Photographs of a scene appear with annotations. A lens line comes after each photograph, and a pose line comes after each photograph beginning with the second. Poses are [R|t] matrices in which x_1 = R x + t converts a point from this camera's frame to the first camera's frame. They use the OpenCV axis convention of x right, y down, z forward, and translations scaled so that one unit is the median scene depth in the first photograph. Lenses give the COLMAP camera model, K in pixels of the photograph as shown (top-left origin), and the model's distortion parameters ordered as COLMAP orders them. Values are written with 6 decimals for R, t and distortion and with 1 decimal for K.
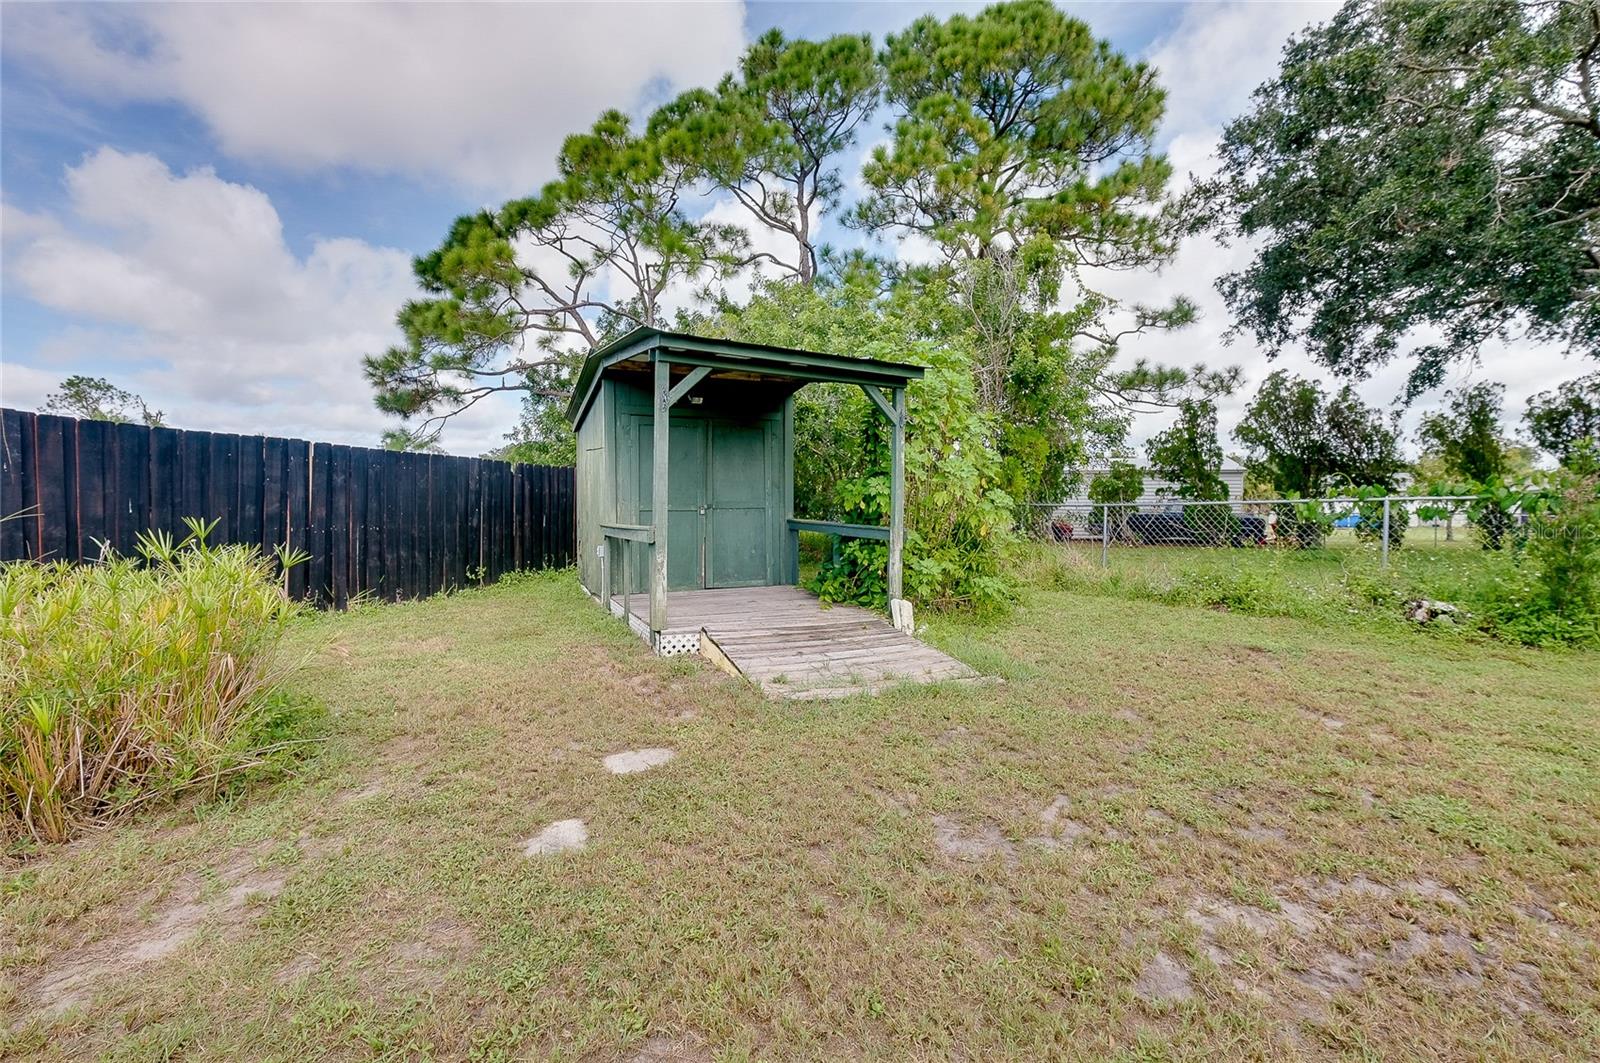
lens RADIAL K [[708.2, 0, 796.3], [0, 708.2, 533.5], [0, 0, 1]] dist [0.000388, -0.000060]
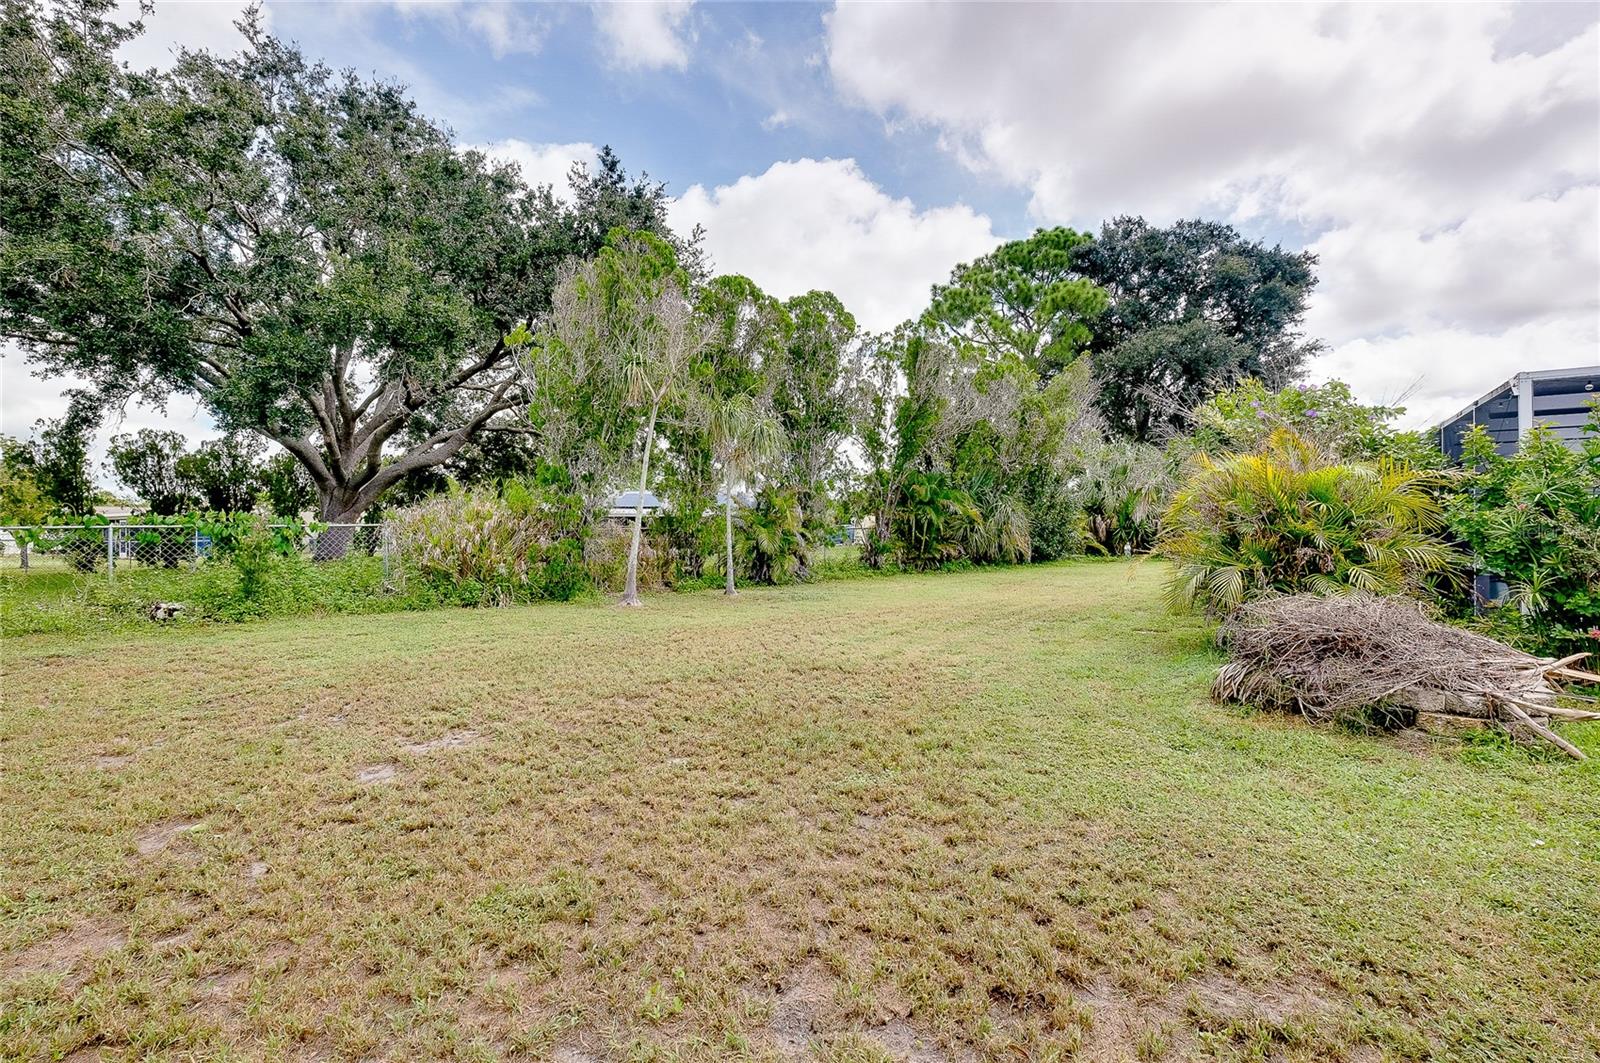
lens RADIAL K [[708.2, 0, 796.3], [0, 708.2, 533.5], [0, 0, 1]] dist [0.000388, -0.000060]
pose [[-0.043359, -0.002503, 0.999056, -0.156888], [0.038953, 0.999232, 0.004194, 0.001552], [-0.998300, 0.039098, -0.043228, -0.043674]]
